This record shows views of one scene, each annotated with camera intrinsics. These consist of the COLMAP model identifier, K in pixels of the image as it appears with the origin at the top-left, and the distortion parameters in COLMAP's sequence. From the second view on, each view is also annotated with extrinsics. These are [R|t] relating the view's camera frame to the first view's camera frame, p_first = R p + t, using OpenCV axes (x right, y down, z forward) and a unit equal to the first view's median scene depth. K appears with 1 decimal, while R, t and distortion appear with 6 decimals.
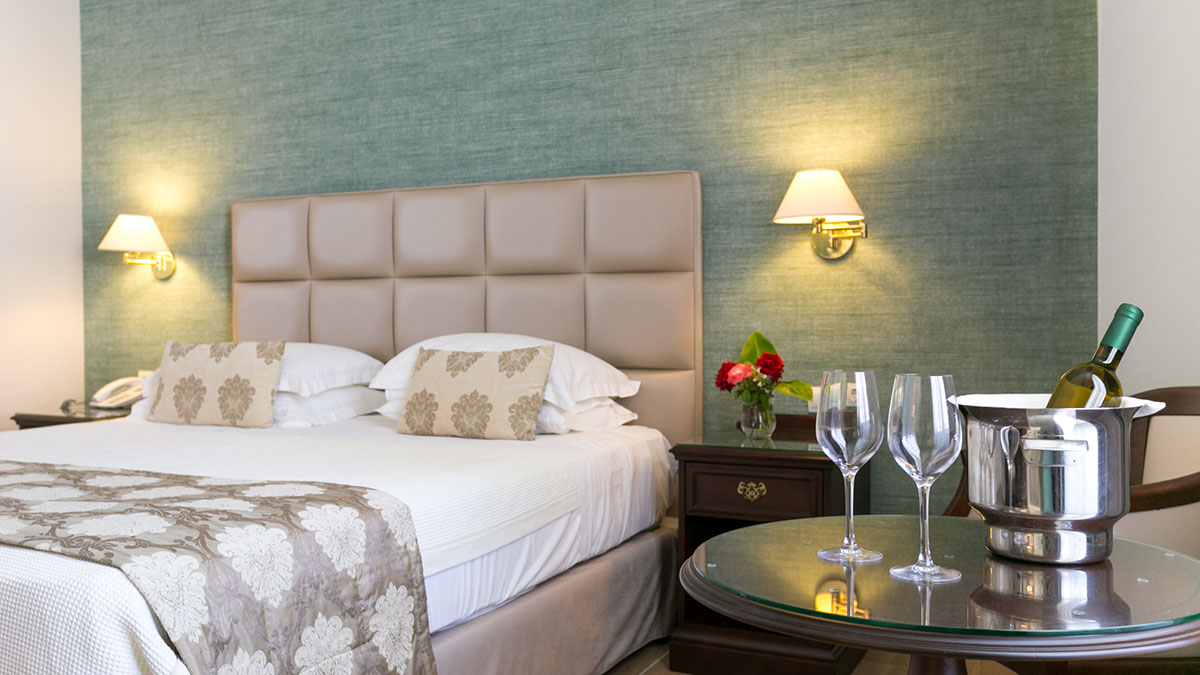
lens RADIAL K [[1064.2, 0, 600.4], [0, 1064.2, 329.8], [0, 0, 1]] dist [0.007810, 0.003069]
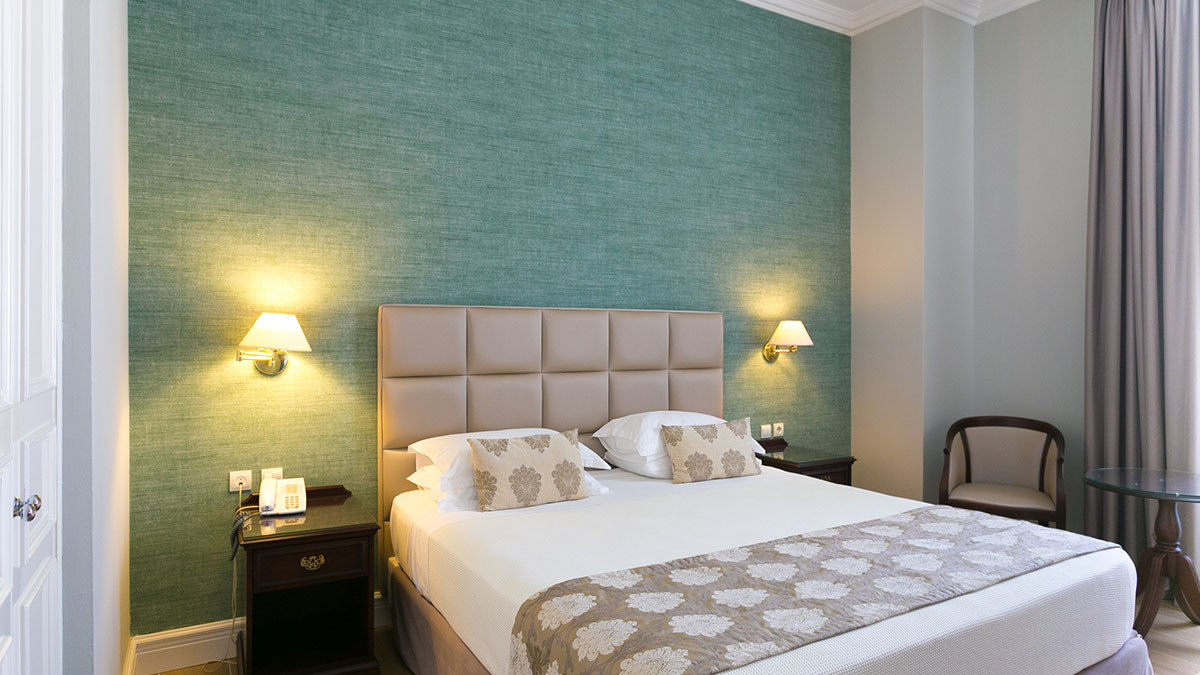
lens RADIAL K [[700.3, 0, 606.5], [0, 700.3, 339.2], [0, 0, 1]] dist [-0.001533, 0.000263]
pose [[0.555827, 0.003848, 0.831289, -0.927292], [0.008748, 0.999907, -0.010478, -0.084878], [-0.831252, 0.013096, 0.555741, 0.453677]]
